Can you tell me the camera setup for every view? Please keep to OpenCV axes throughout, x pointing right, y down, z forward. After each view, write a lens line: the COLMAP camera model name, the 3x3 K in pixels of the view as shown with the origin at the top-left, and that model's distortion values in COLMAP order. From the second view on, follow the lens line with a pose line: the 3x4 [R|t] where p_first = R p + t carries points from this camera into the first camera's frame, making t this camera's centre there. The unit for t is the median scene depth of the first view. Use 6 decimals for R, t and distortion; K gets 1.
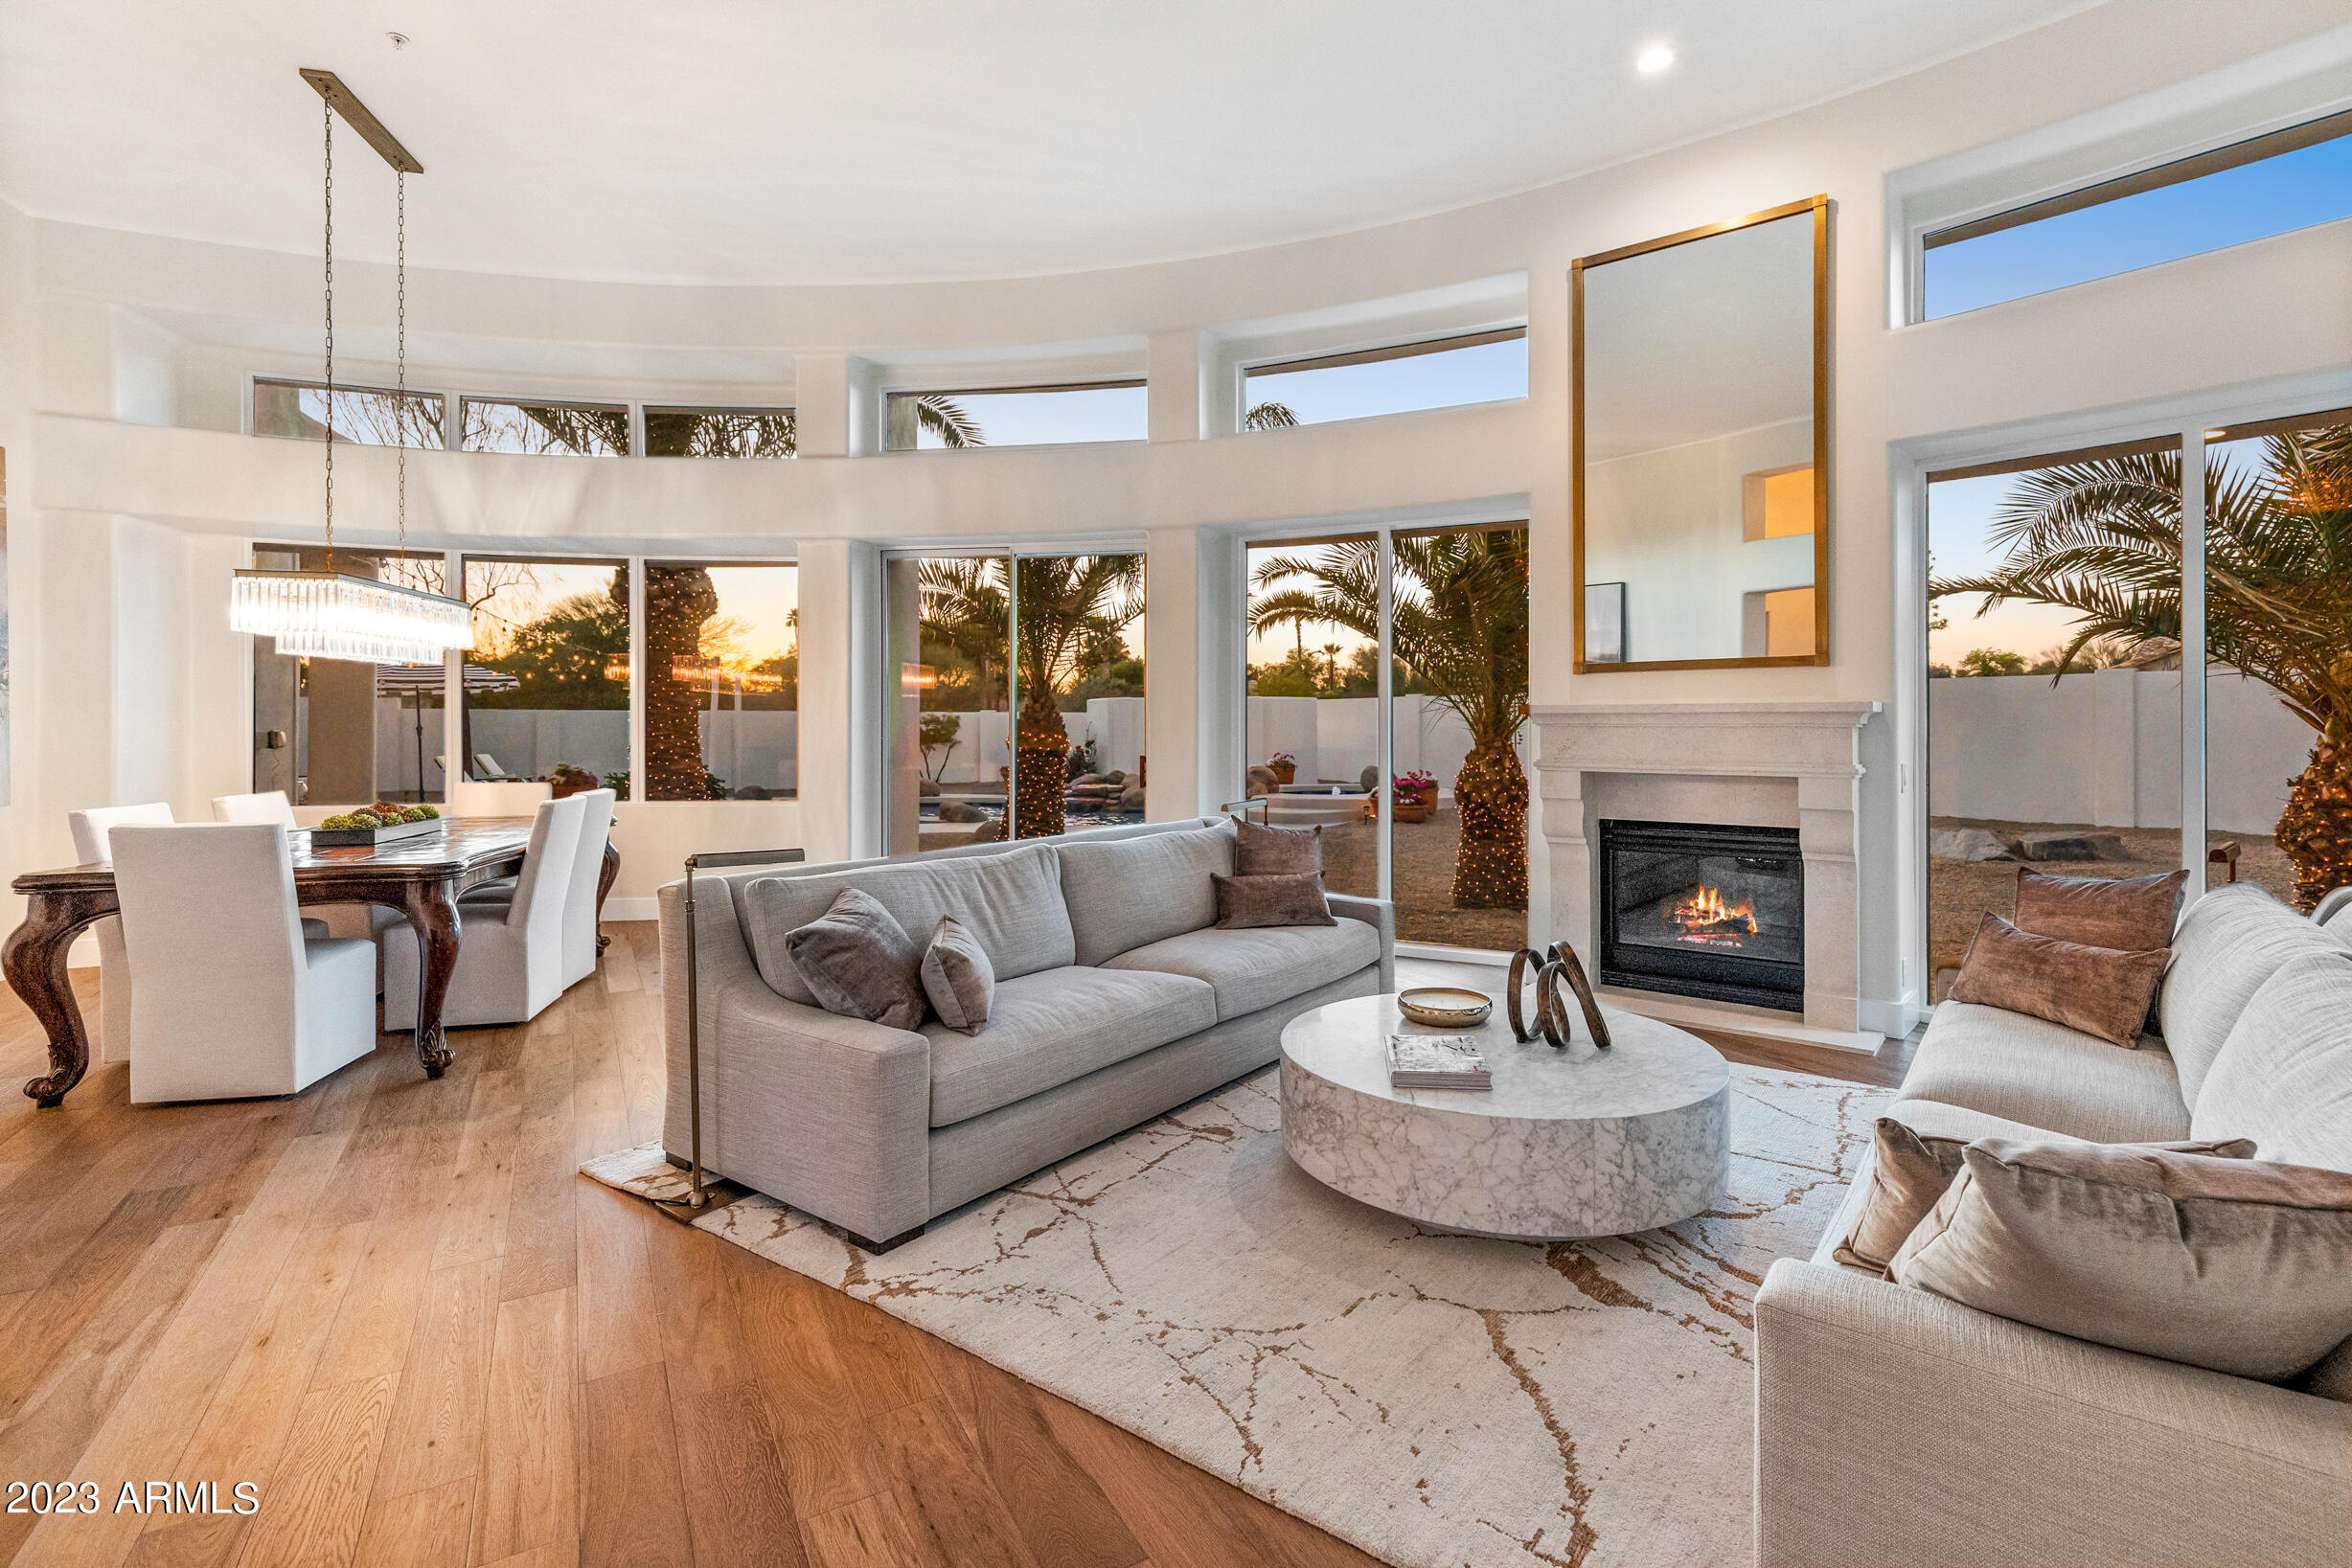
lens RADIAL K [[1102.0, 0, 1198.2], [0, 1102.0, 722.7], [0, 0, 1]] dist [0.000264, -0.000022]
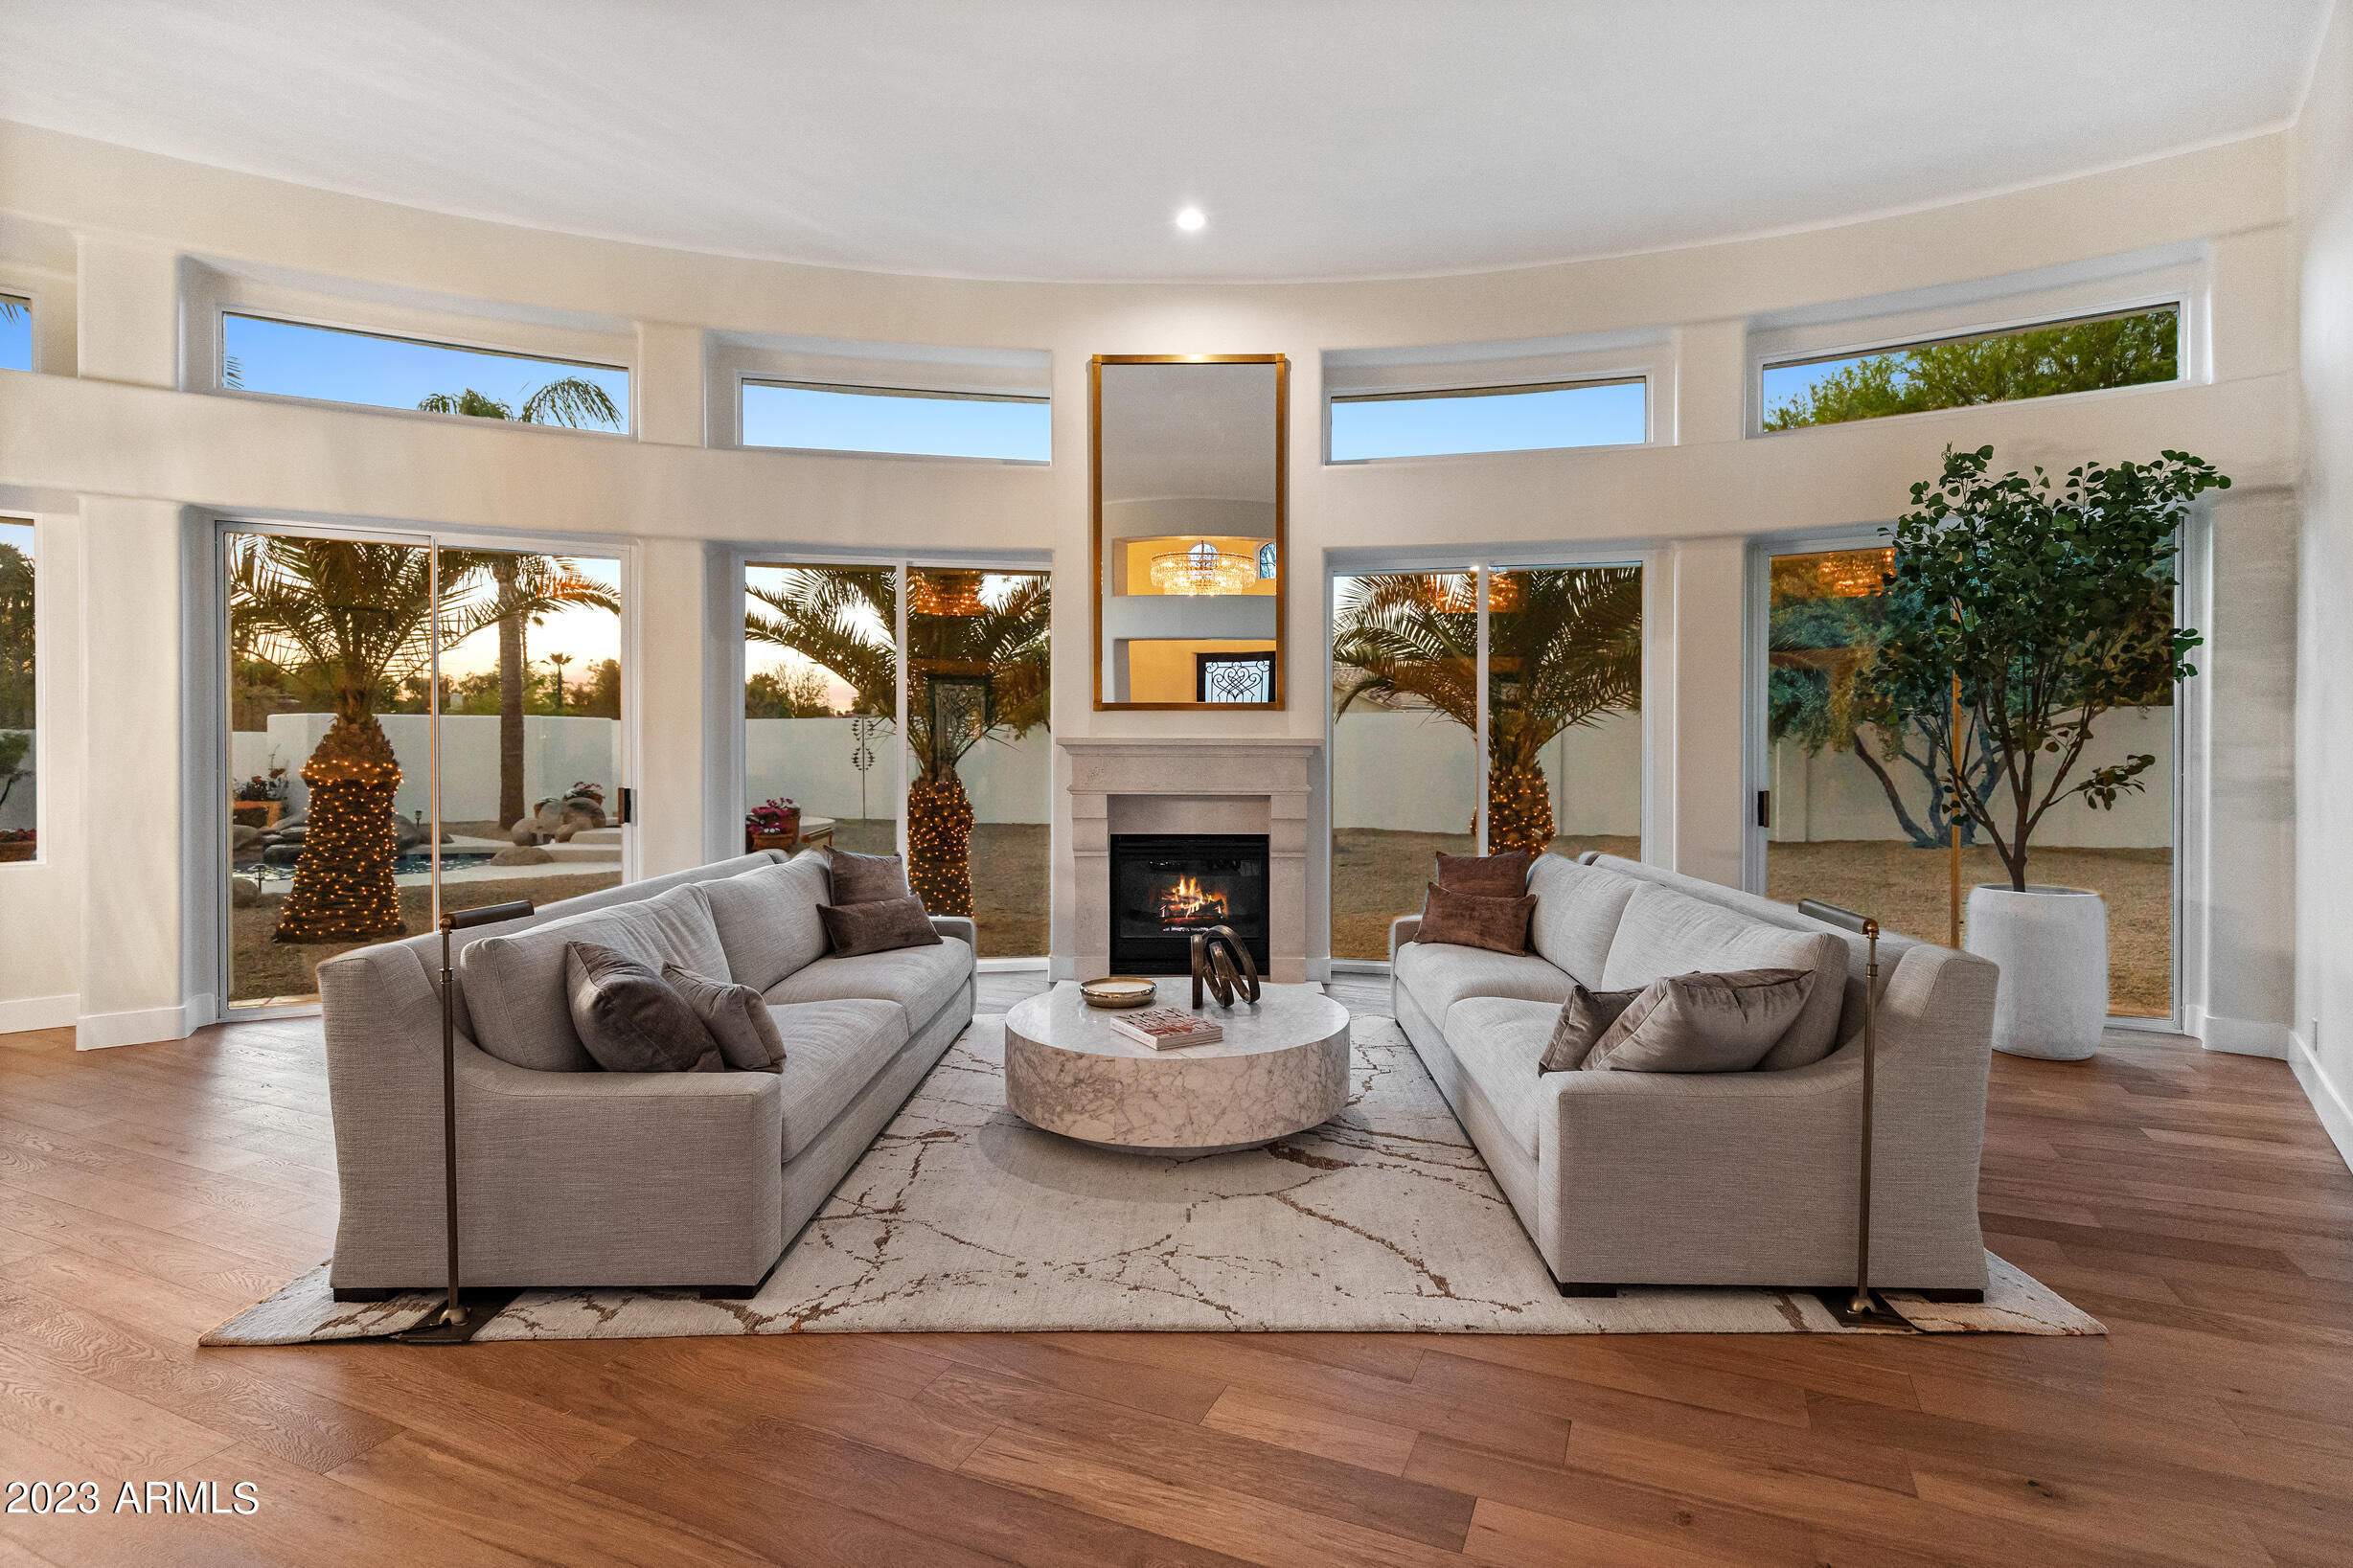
lens RADIAL K [[1128.9, 0, 1209.3], [0, 1128.9, 752.3], [0, 0, 1]] dist [-0.003010, -0.001014]
pose [[0.796345, 0.000681, 0.604843, -0.512054], [-0.003949, 0.999984, 0.004074, -0.010698], [-0.604830, -0.005633, 0.796335, -0.044704]]
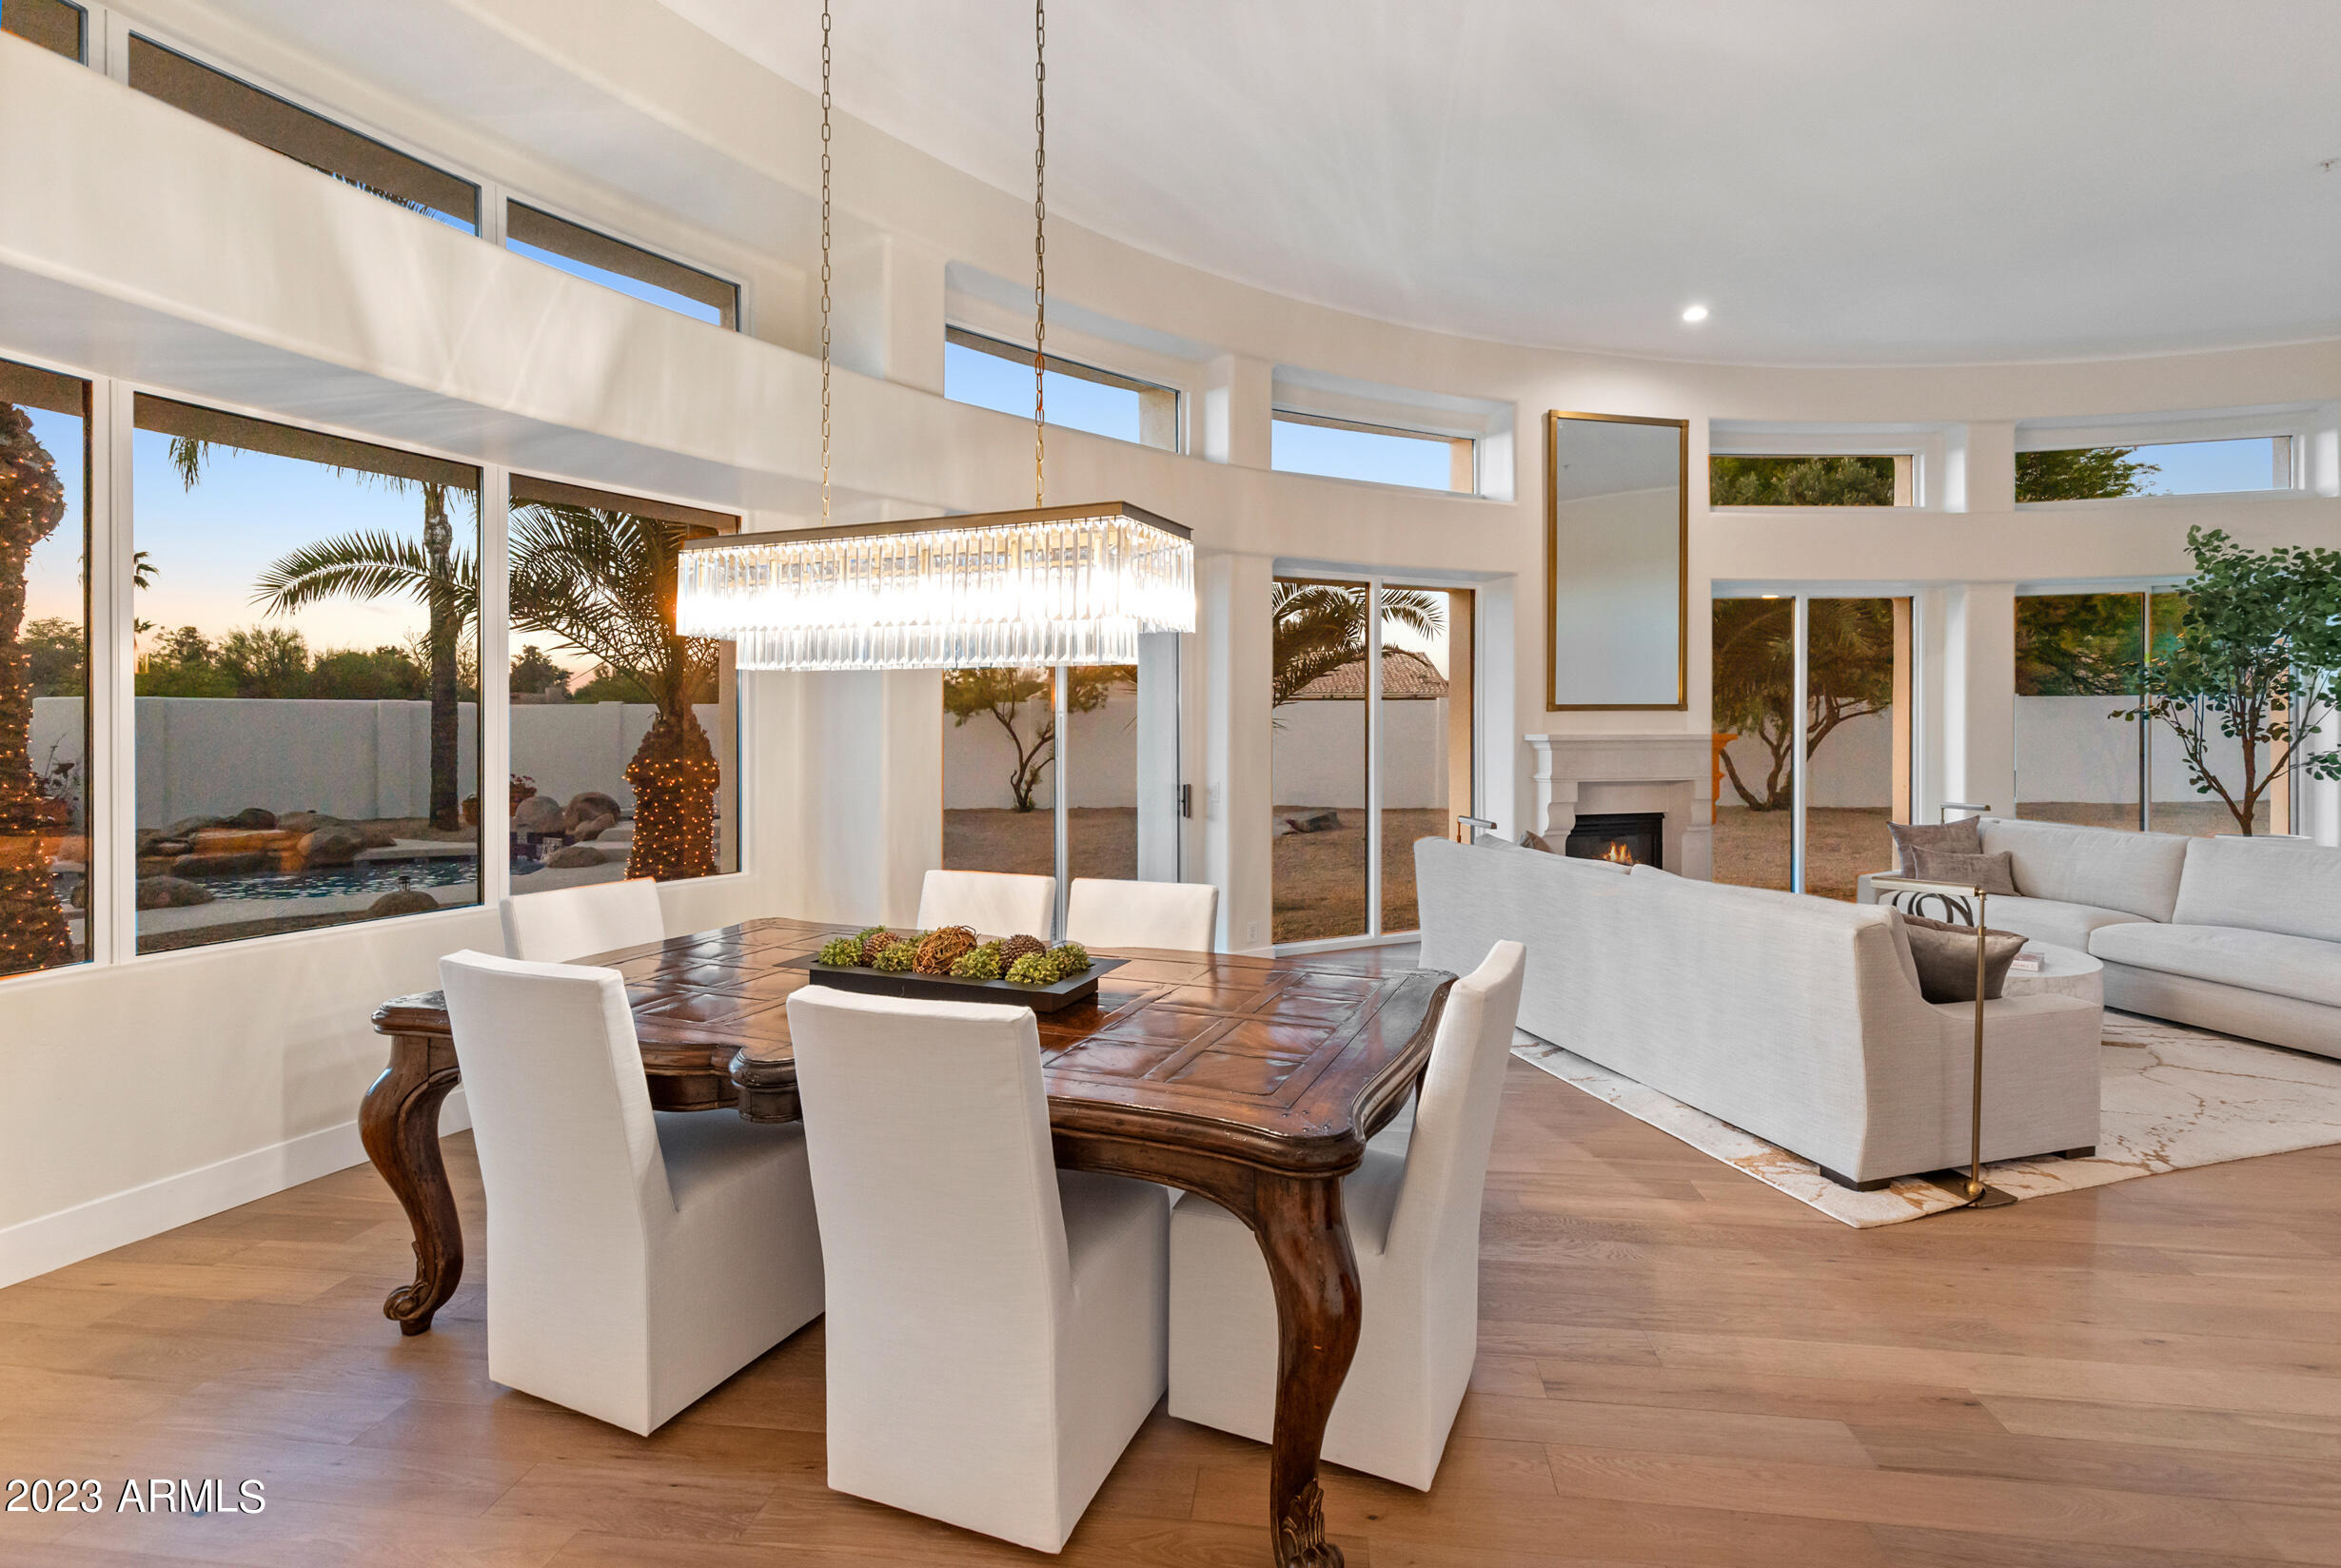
lens RADIAL K [[1096.8, 0, 1192.6], [0, 1096.8, 723.0], [0, 0, 1]] dist [0.000264, -0.000022]
pose [[0.607603, 0.003729, 0.794232, -1.825264], [0.000604, 0.999987, -0.005157, -0.040413], [-0.794241, 0.003613, 0.607593, 0.943396]]
